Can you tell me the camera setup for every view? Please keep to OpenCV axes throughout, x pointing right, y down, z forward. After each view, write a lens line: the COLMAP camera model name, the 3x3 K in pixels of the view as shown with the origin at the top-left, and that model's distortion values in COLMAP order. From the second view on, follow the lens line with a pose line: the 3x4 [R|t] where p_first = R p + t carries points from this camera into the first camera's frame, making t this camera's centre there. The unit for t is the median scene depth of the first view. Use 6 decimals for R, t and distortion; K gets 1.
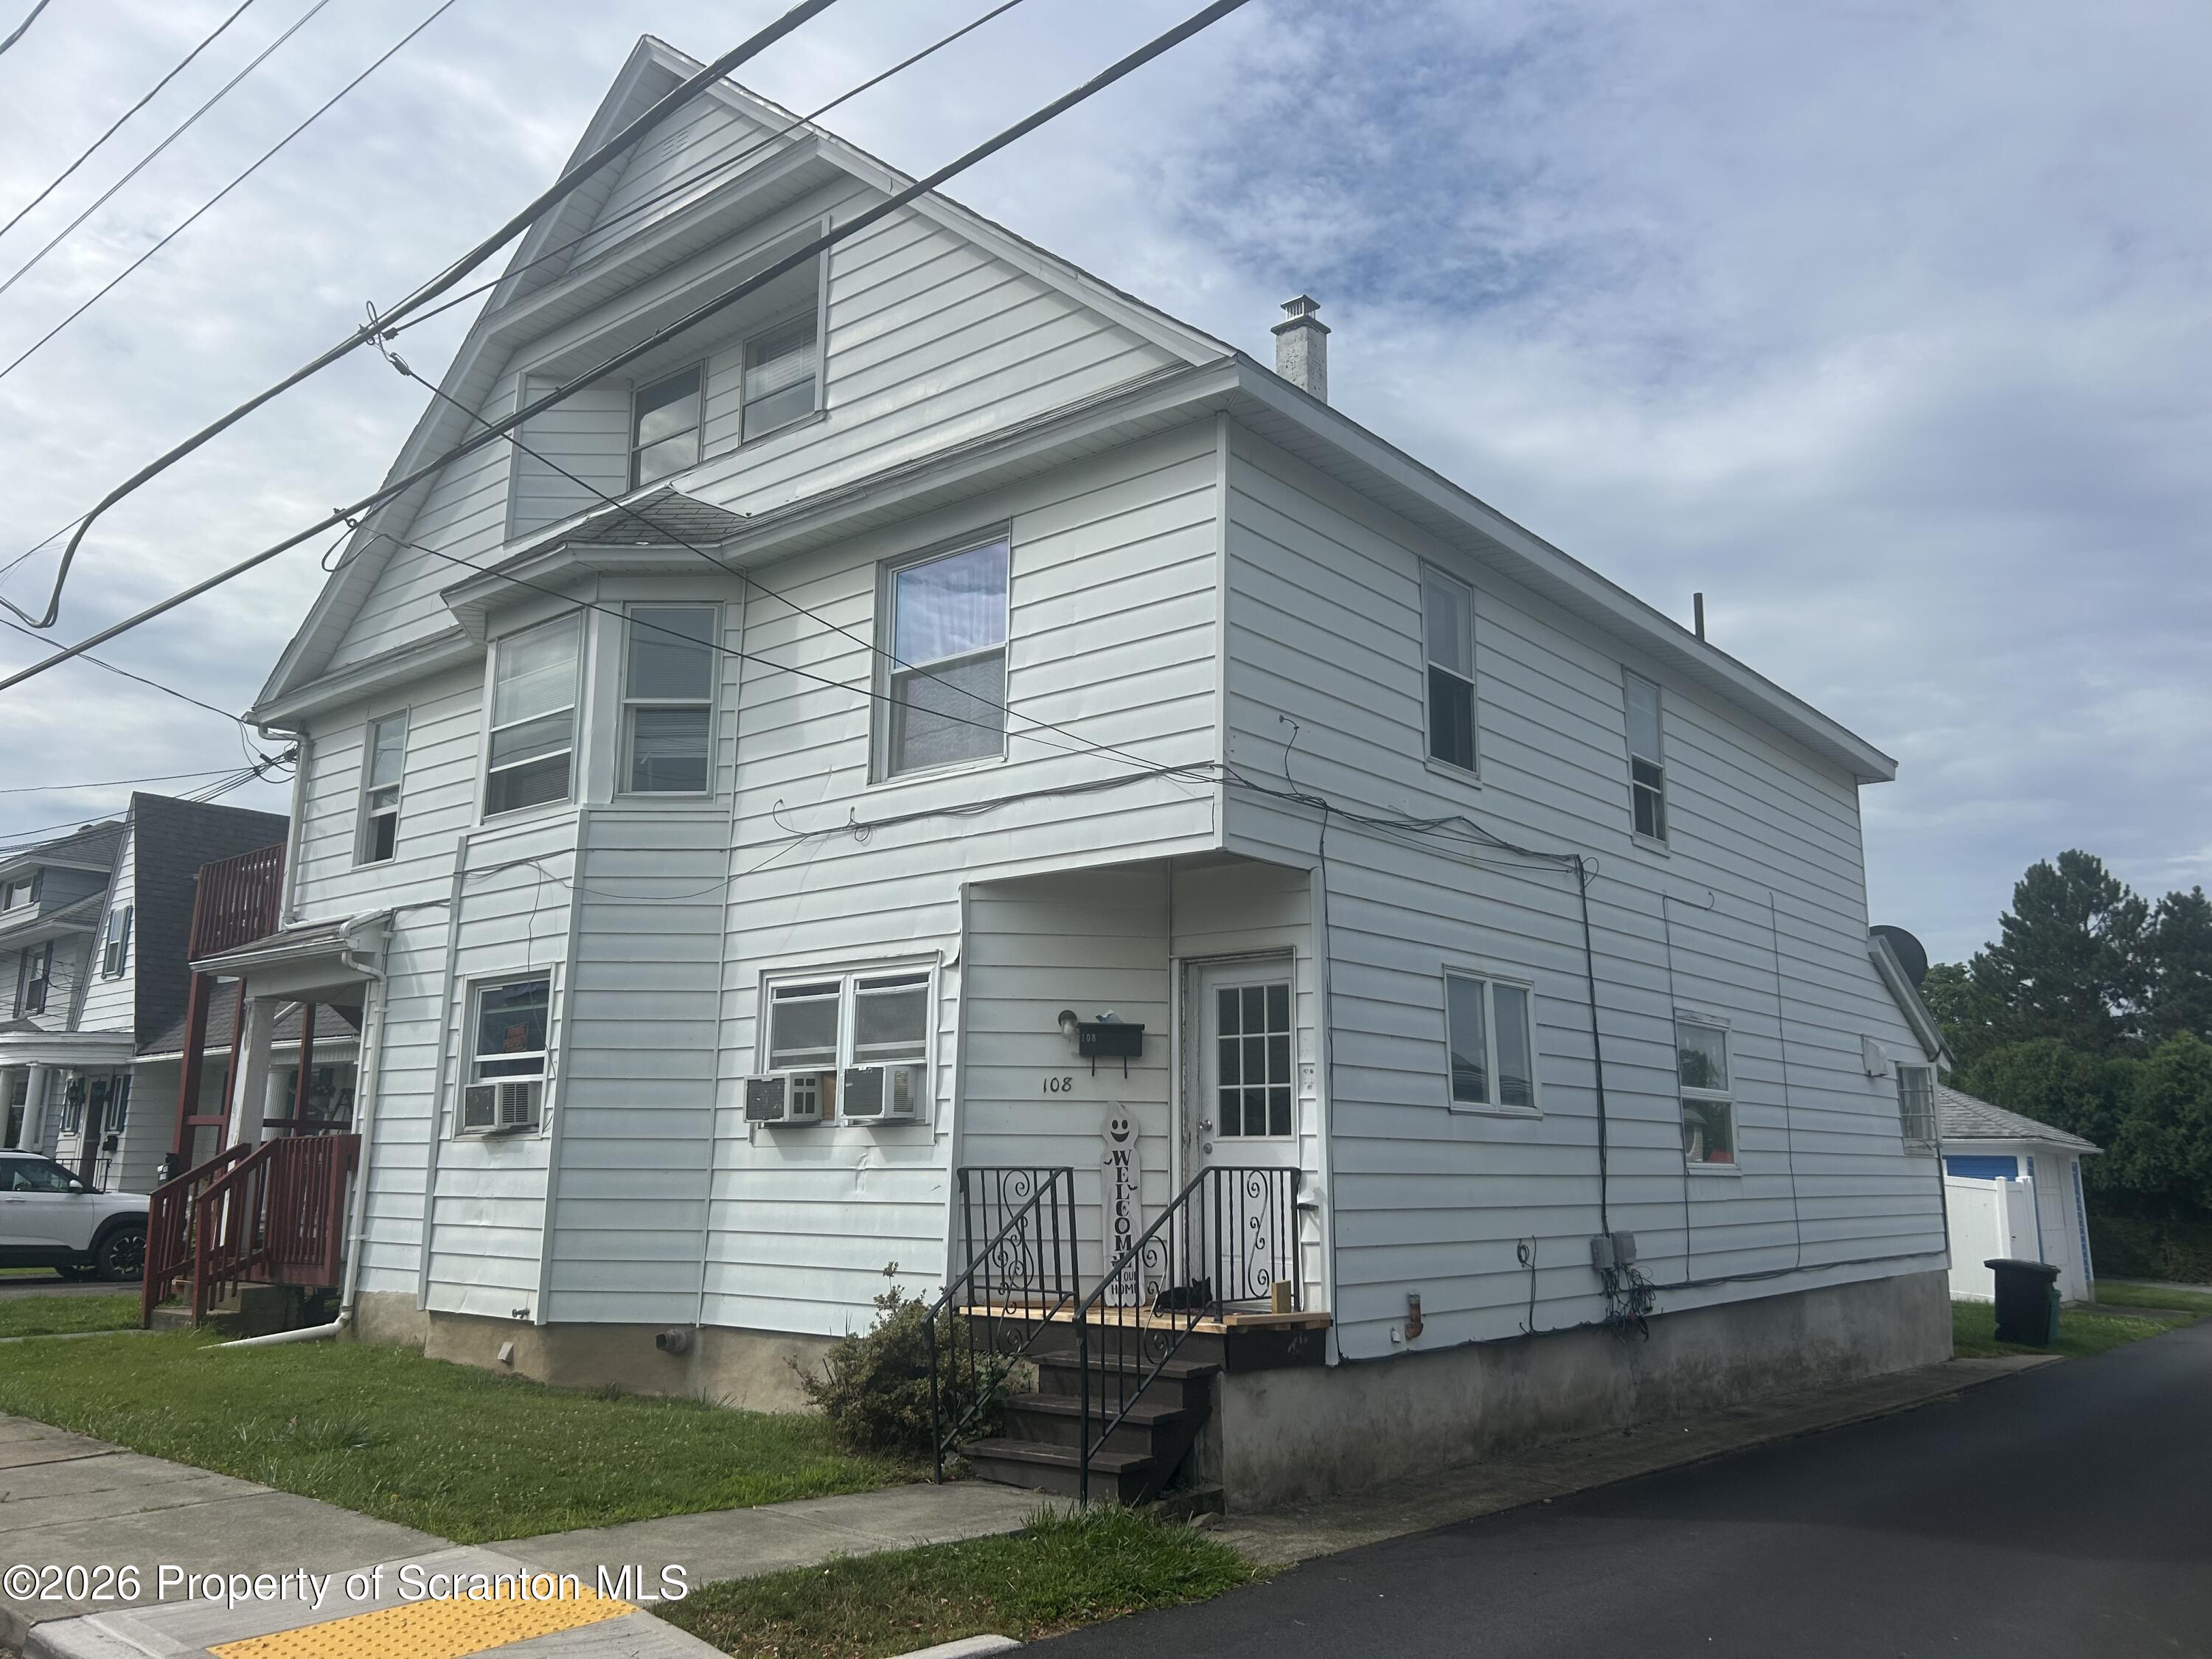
lens RADIAL K [[1694.3, 0, 1102.4], [0, 1694.3, 784.0], [0, 0, 1]] dist [0.087053, -0.197482]
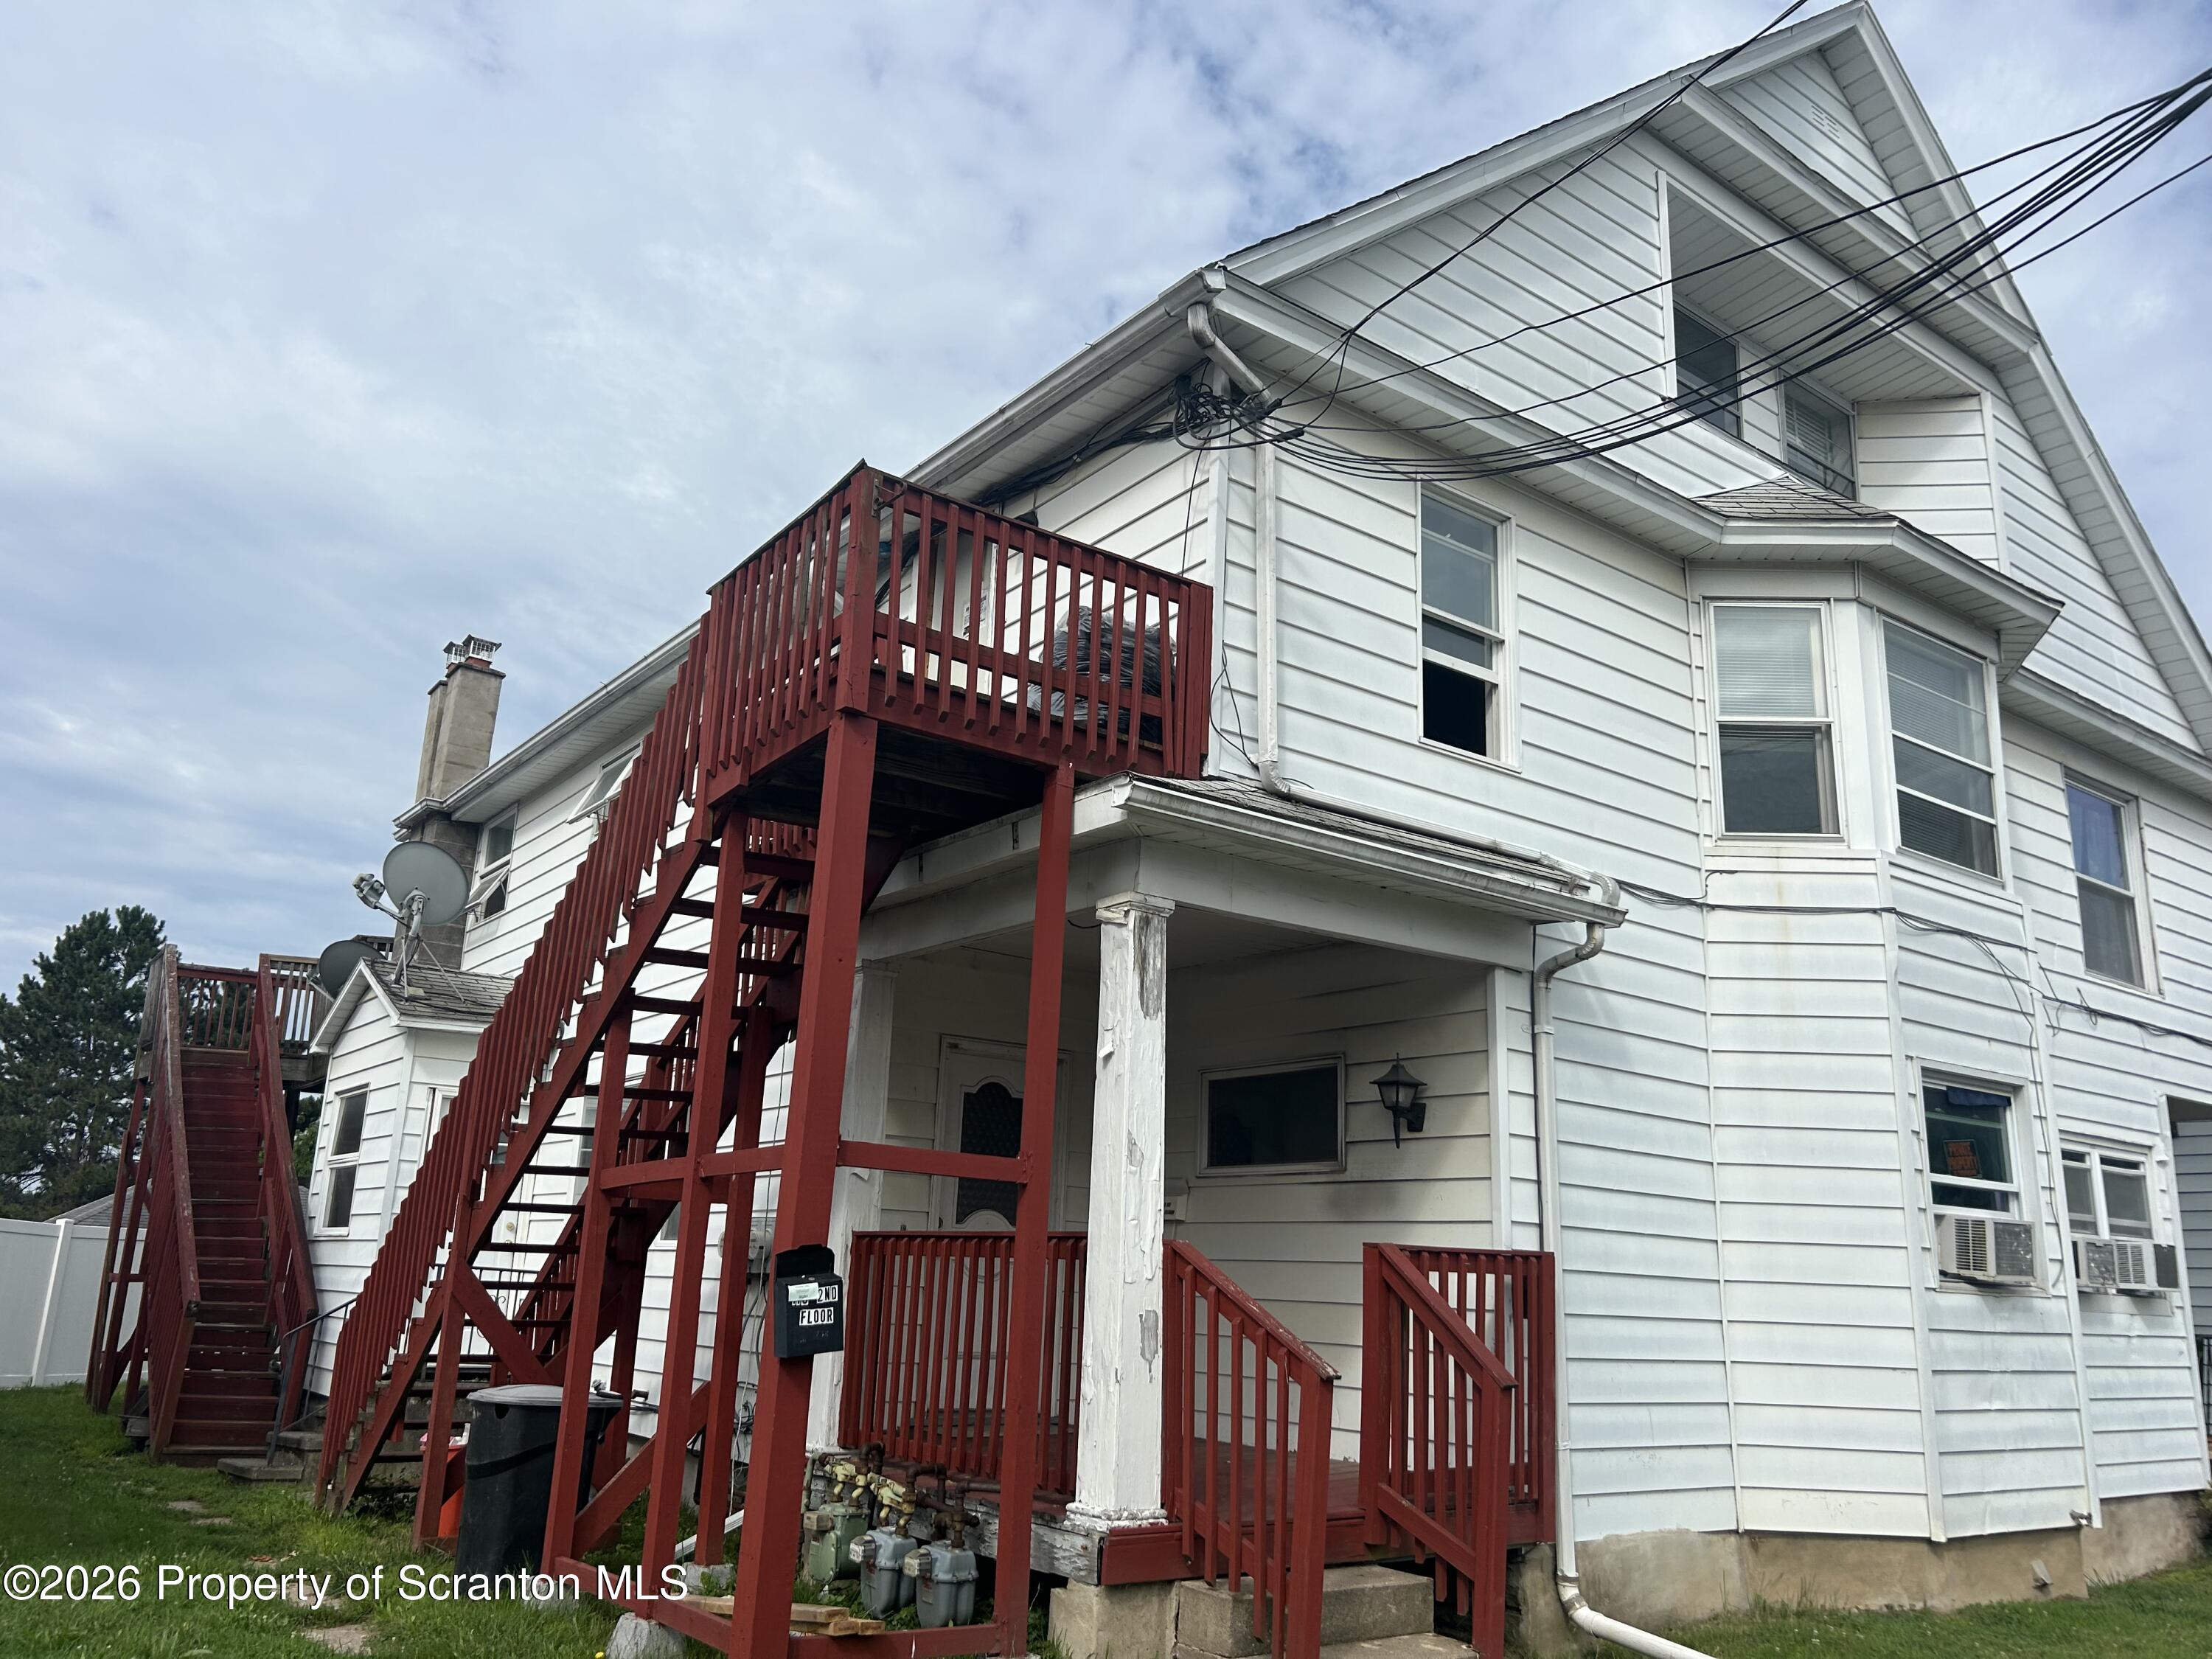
lens RADIAL K [[1640.4, 0, 1106.0], [0, 1640.4, 829.5], [0, 0, 1]] dist [0.055708, -0.035972]
pose [[0.231095, 0.258132, 0.938063, -1.266039], [-0.252238, 0.947092, -0.198477, 0.274258], [-0.939666, -0.190748, 0.283979, 1.269686]]
